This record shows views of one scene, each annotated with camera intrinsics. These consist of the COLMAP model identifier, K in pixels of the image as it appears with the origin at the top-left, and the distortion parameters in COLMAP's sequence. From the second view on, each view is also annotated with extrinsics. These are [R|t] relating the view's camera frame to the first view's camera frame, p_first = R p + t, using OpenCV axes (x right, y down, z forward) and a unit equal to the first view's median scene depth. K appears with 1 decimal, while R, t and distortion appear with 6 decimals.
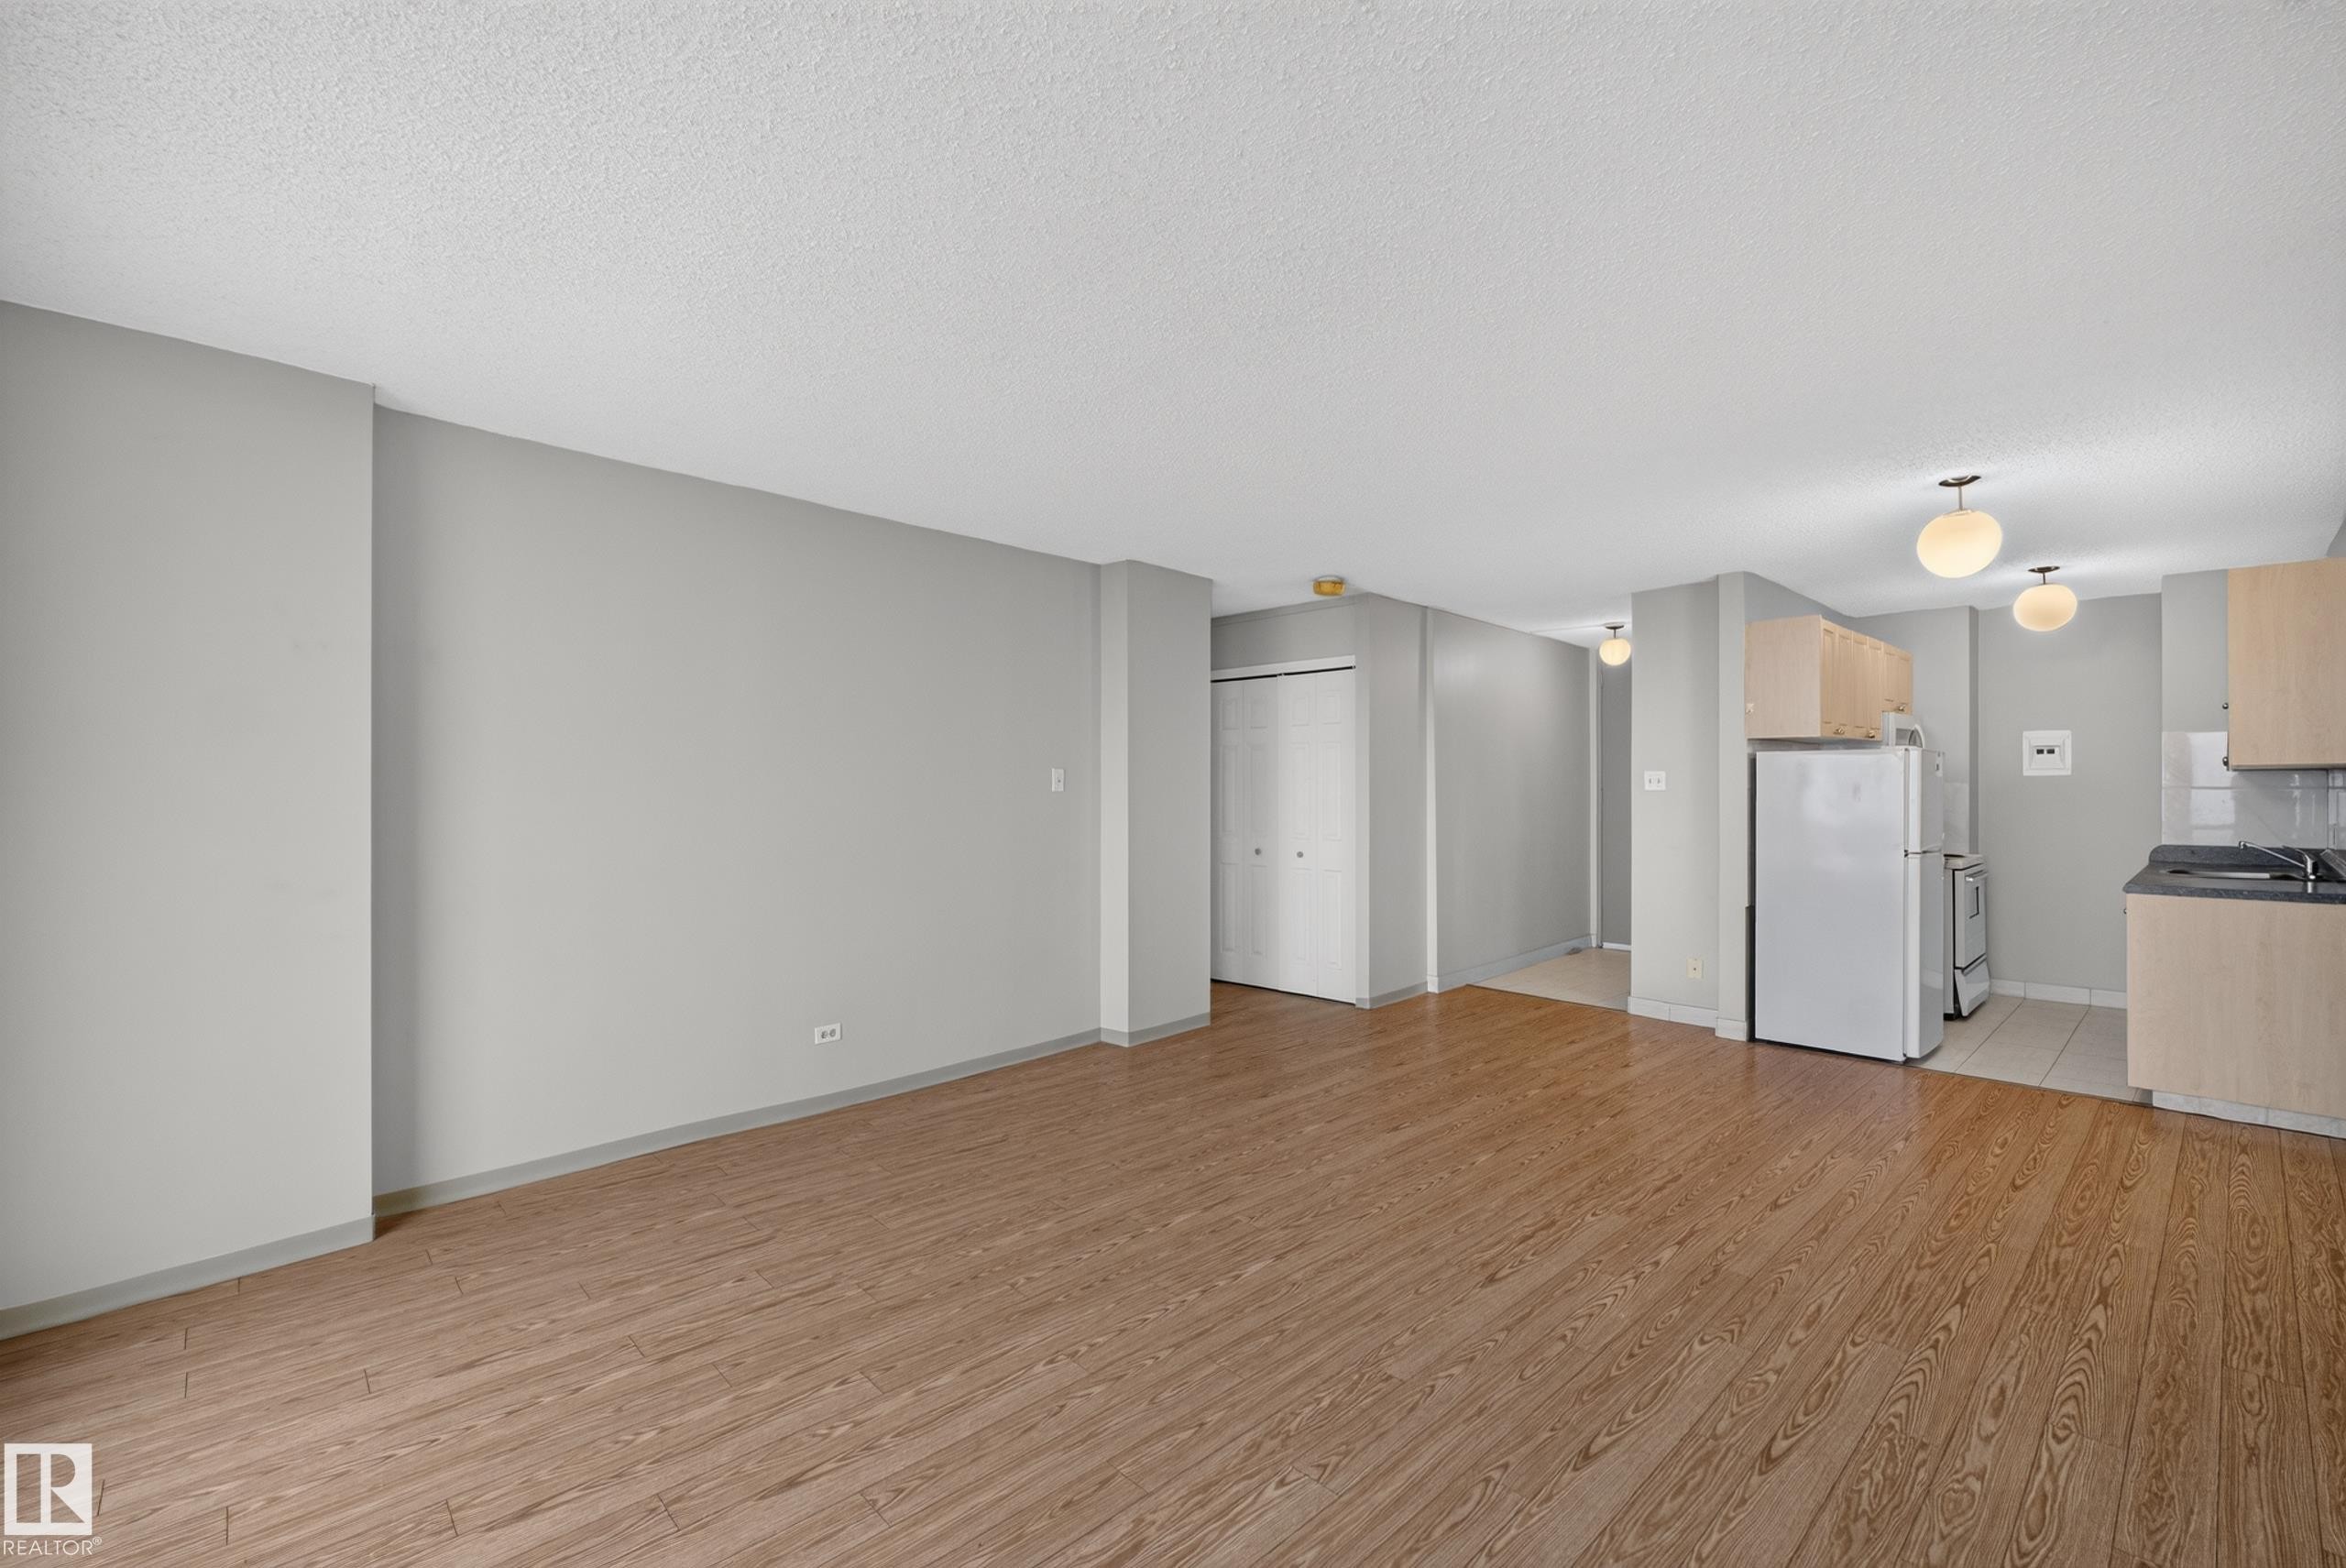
lens RADIAL K [[976.9, 0, 1173.0], [0, 976.9, 784.0], [0, 0, 1]] dist [-0.009743, -0.000093]
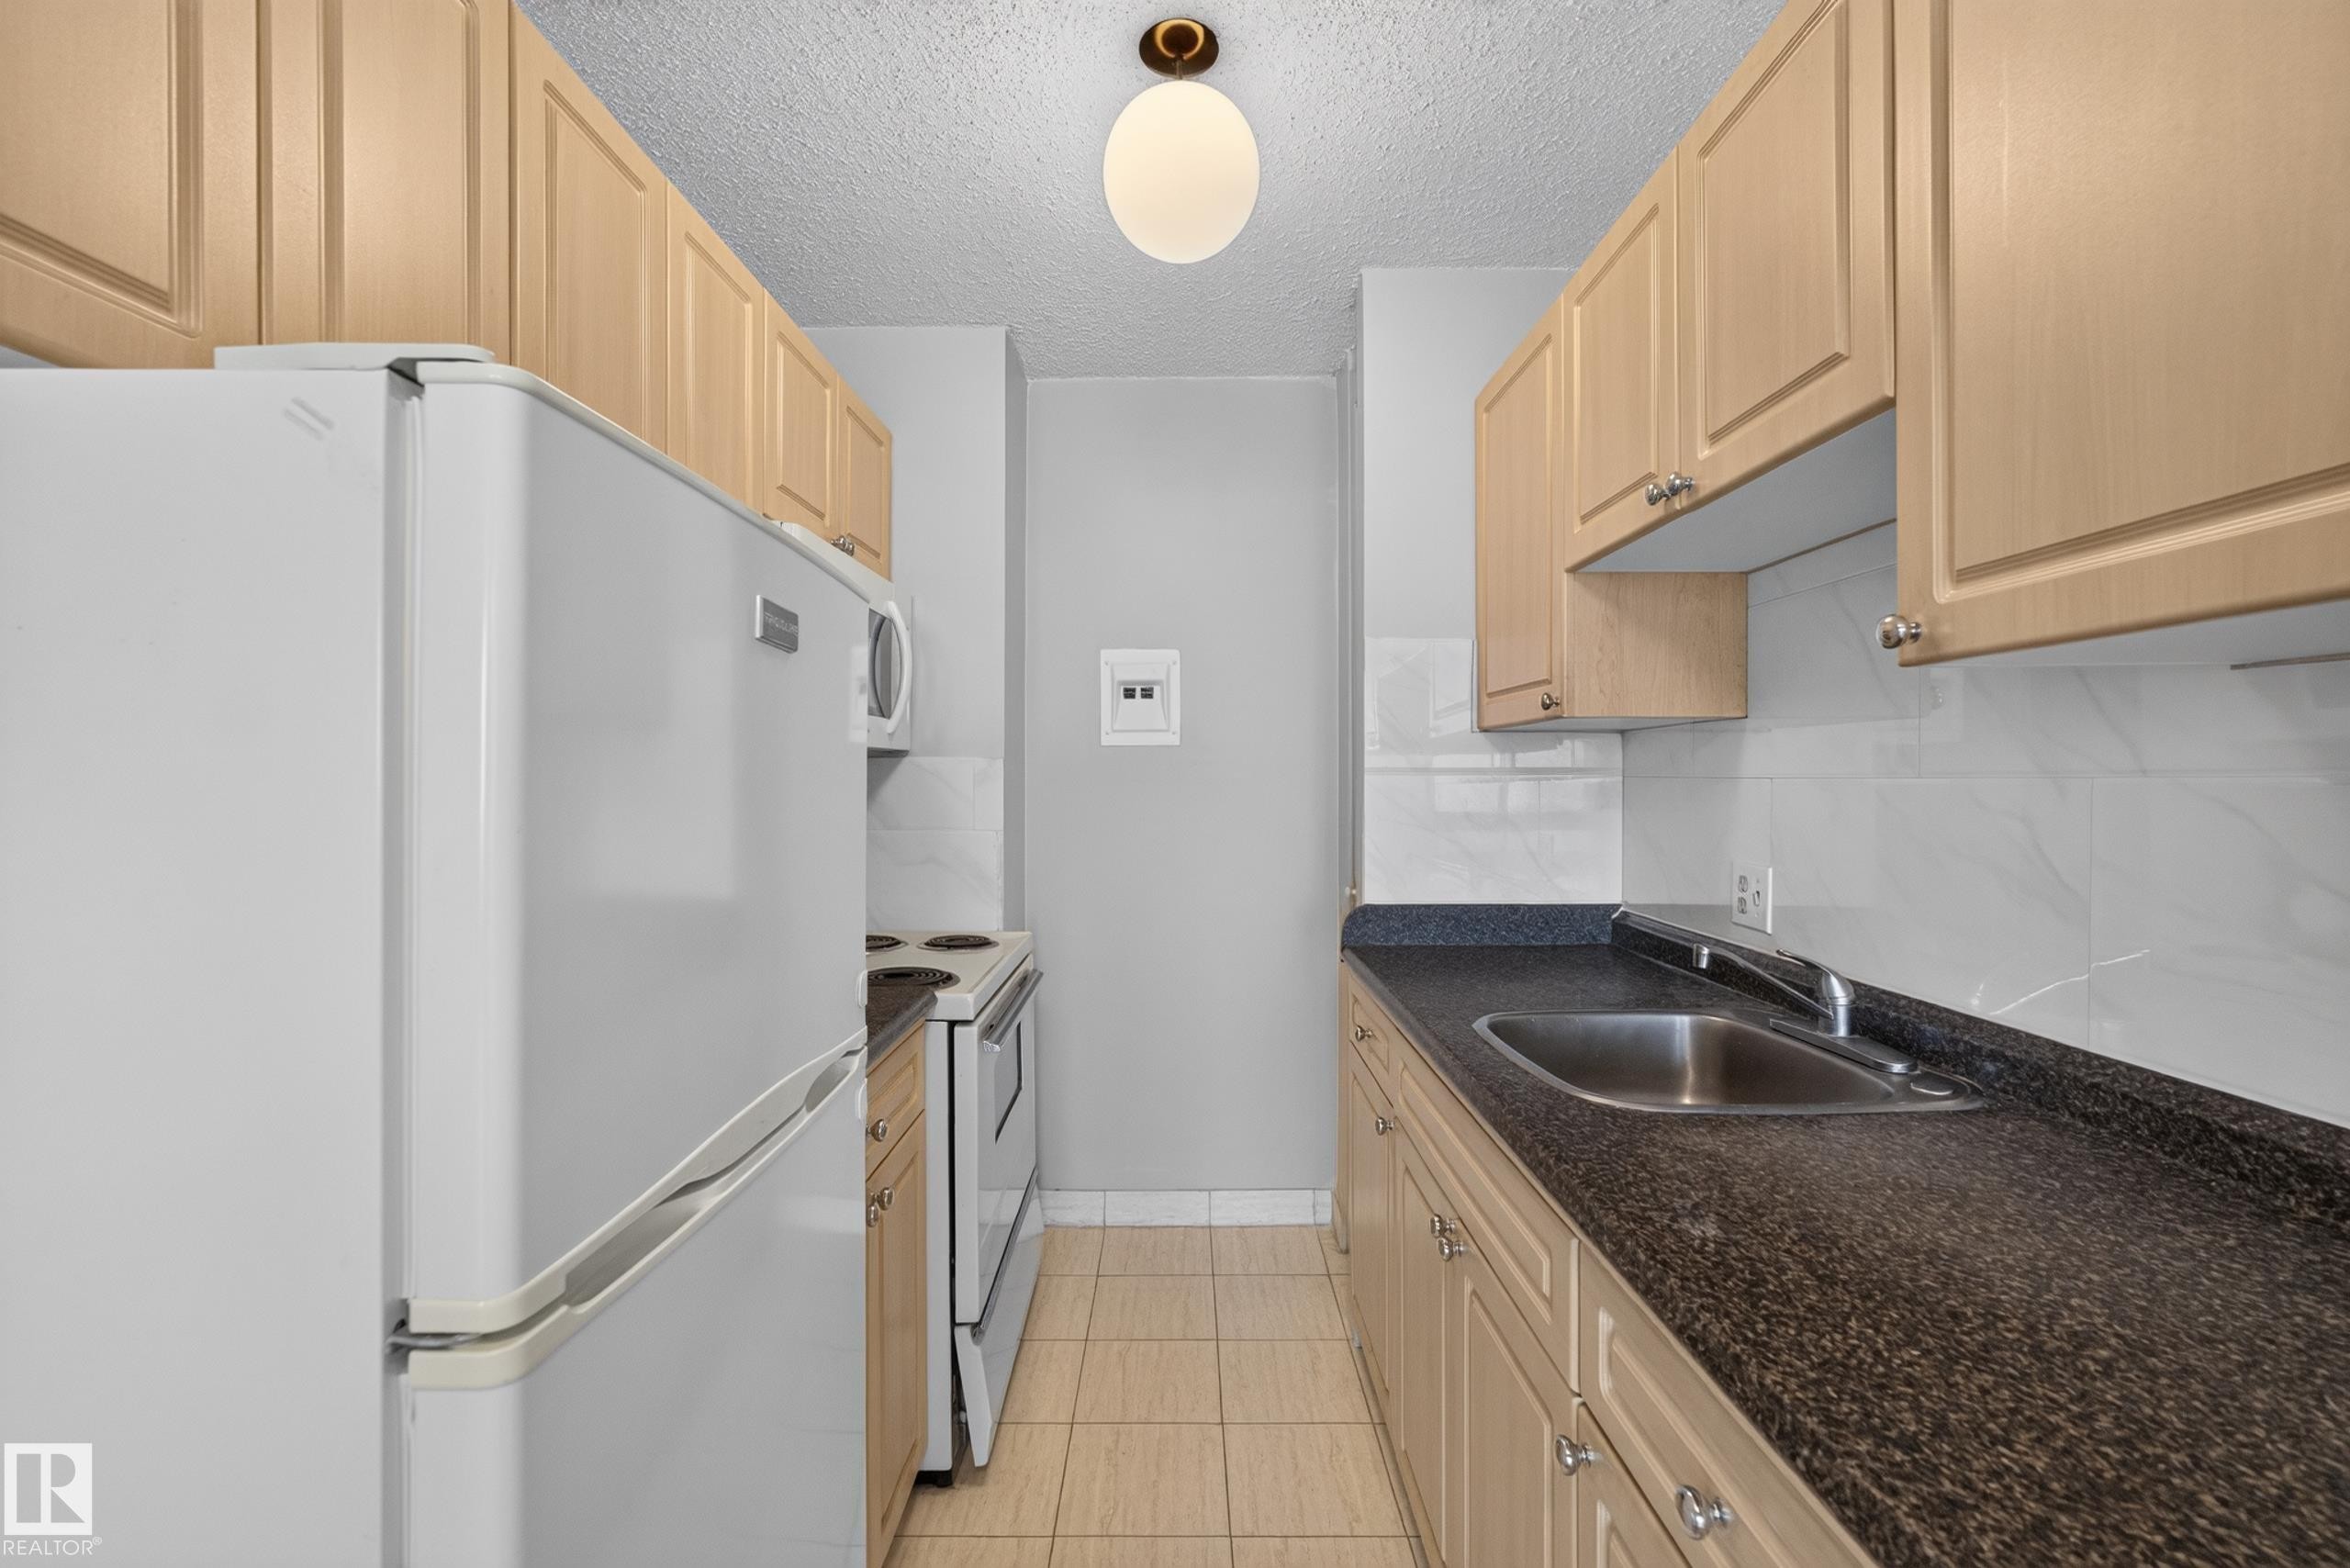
lens RADIAL K [[1009.8, 0, 1181.5], [0, 1009.8, 771.7], [0, 0, 1]] dist [-0.016637, 0.006873]
pose [[0.675326, 0.006560, 0.737490, 0.563337], [-0.003827, 0.999978, -0.005390, 0.006371], [-0.737509, 0.000818, 0.675336, 0.664132]]
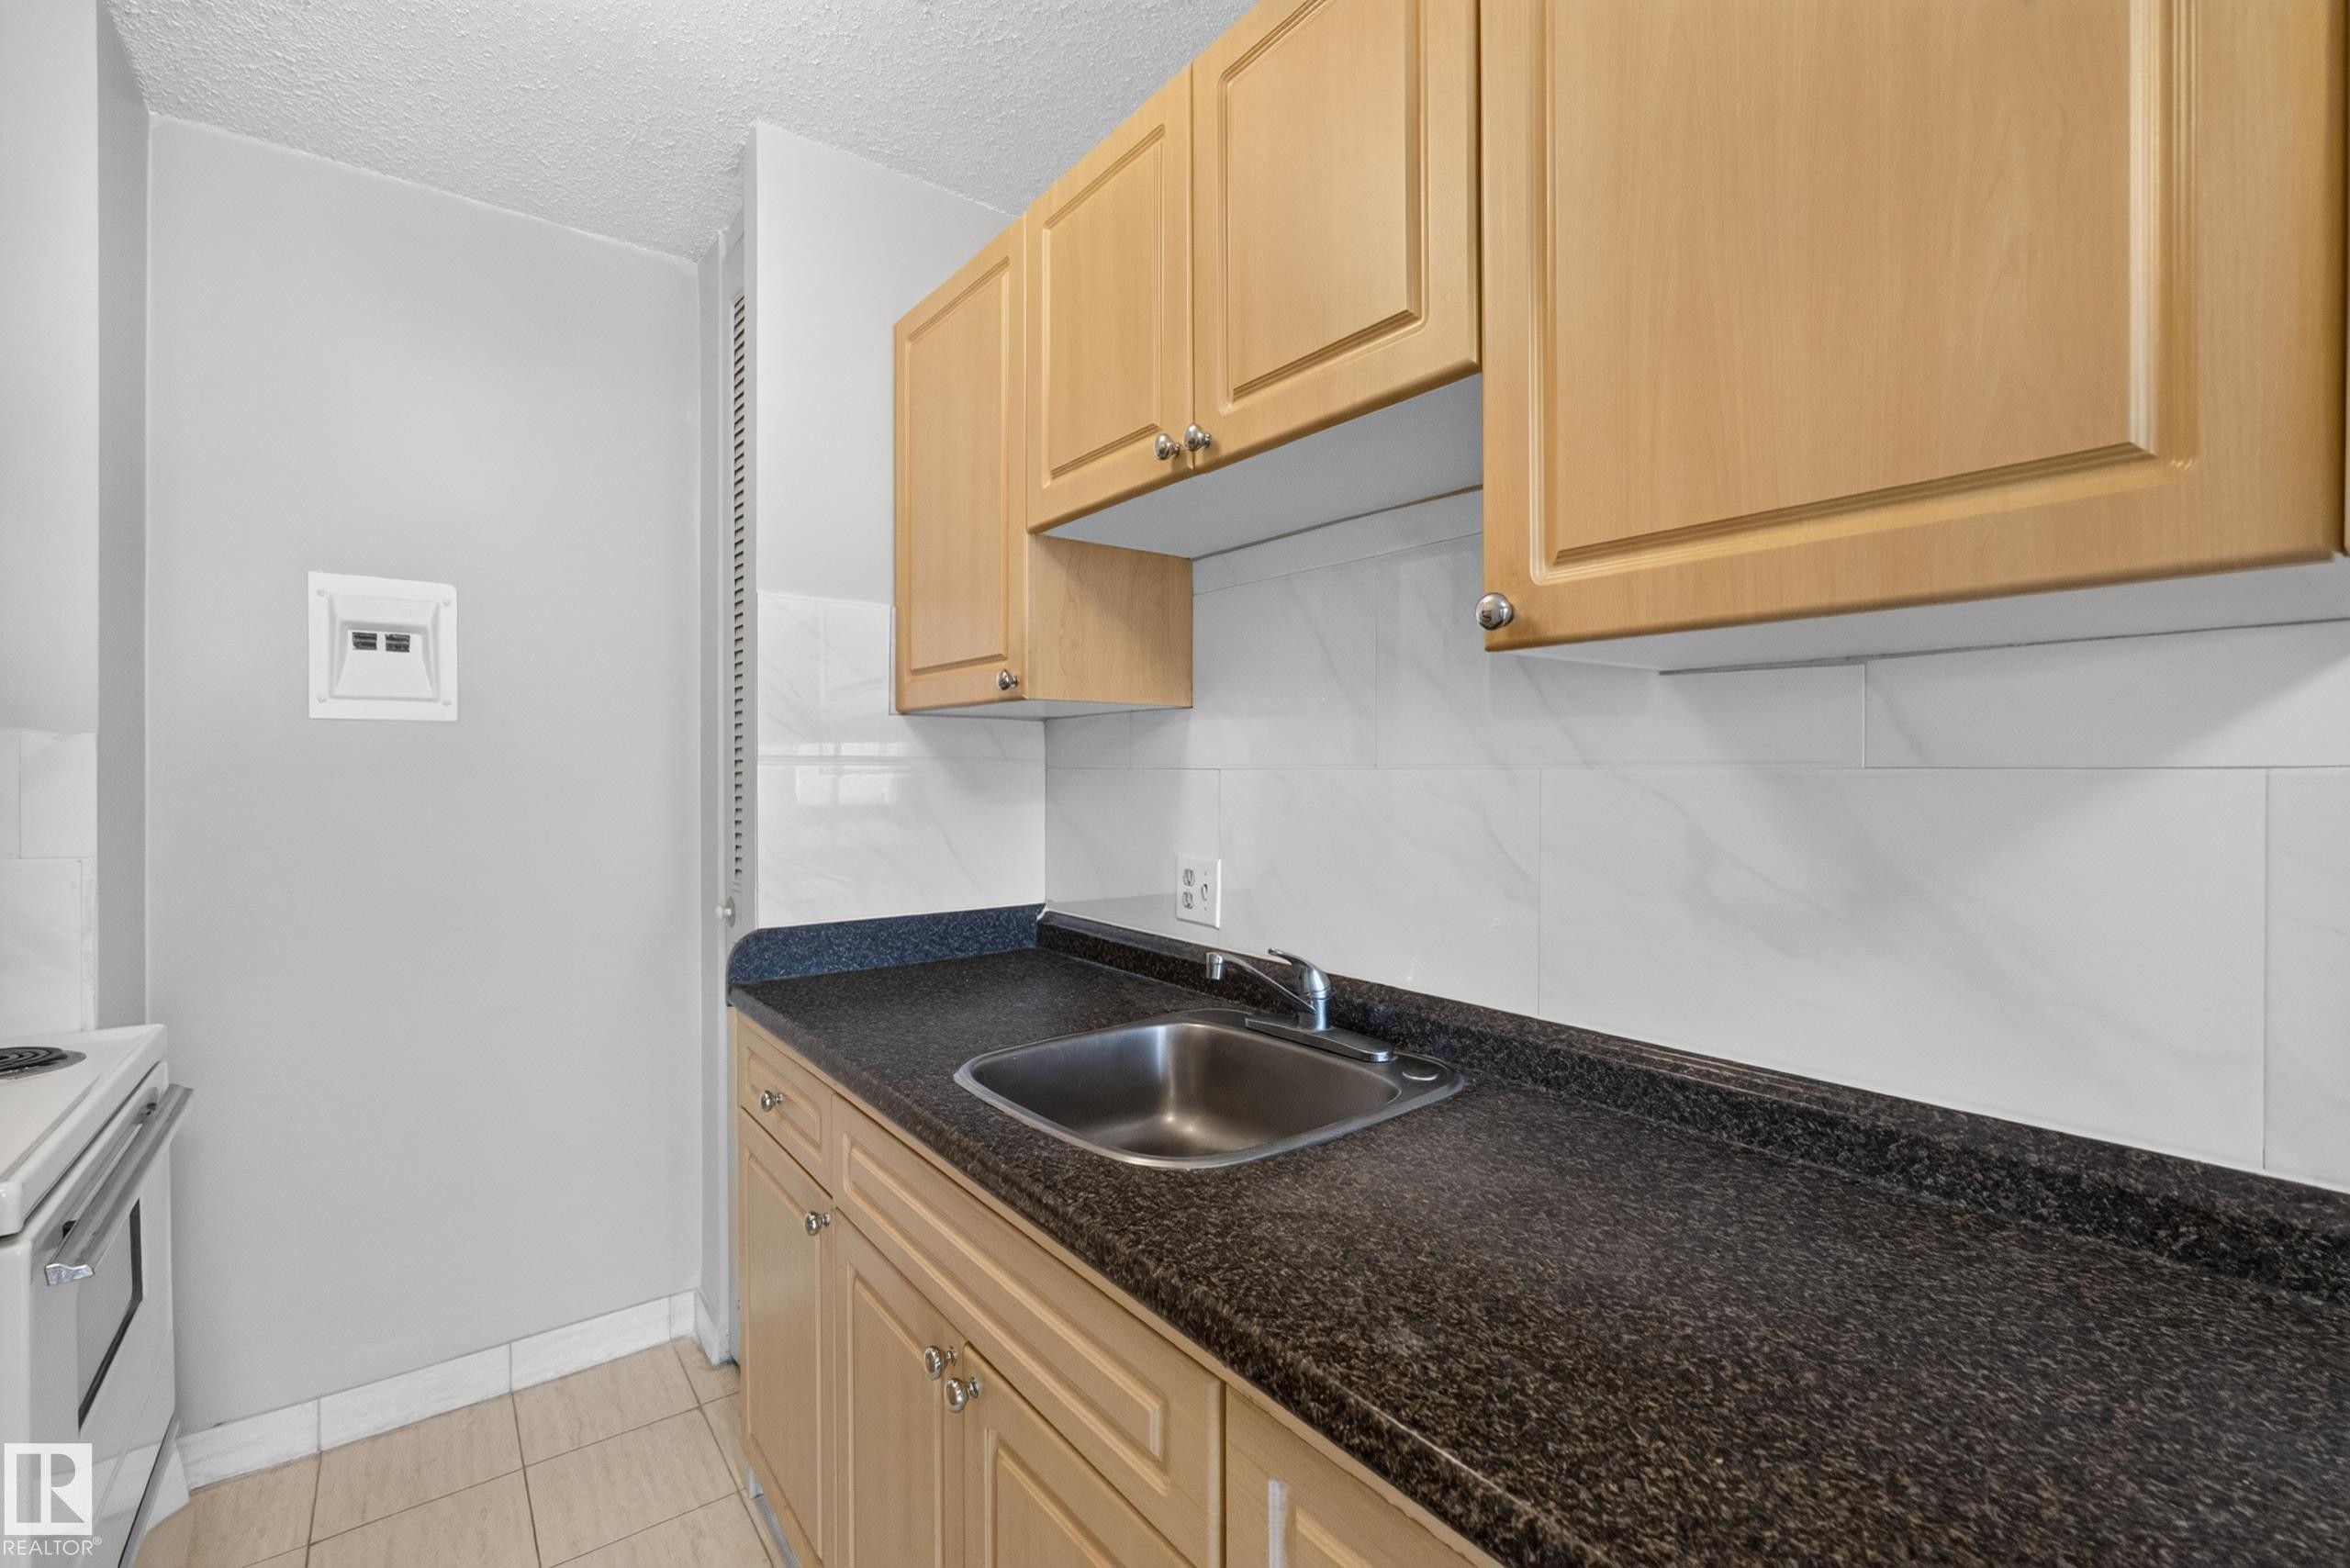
lens RADIAL K [[1009.8, 0, 1181.5], [0, 1009.8, 771.7], [0, 0, 1]] dist [-0.016637, 0.006873]
pose [[0.083273, 0.000371, 0.996527, 0.603946], [-0.005529, 0.999985, 0.000089, 0.006681], [-0.996511, -0.005517, 0.083274, 0.720417]]
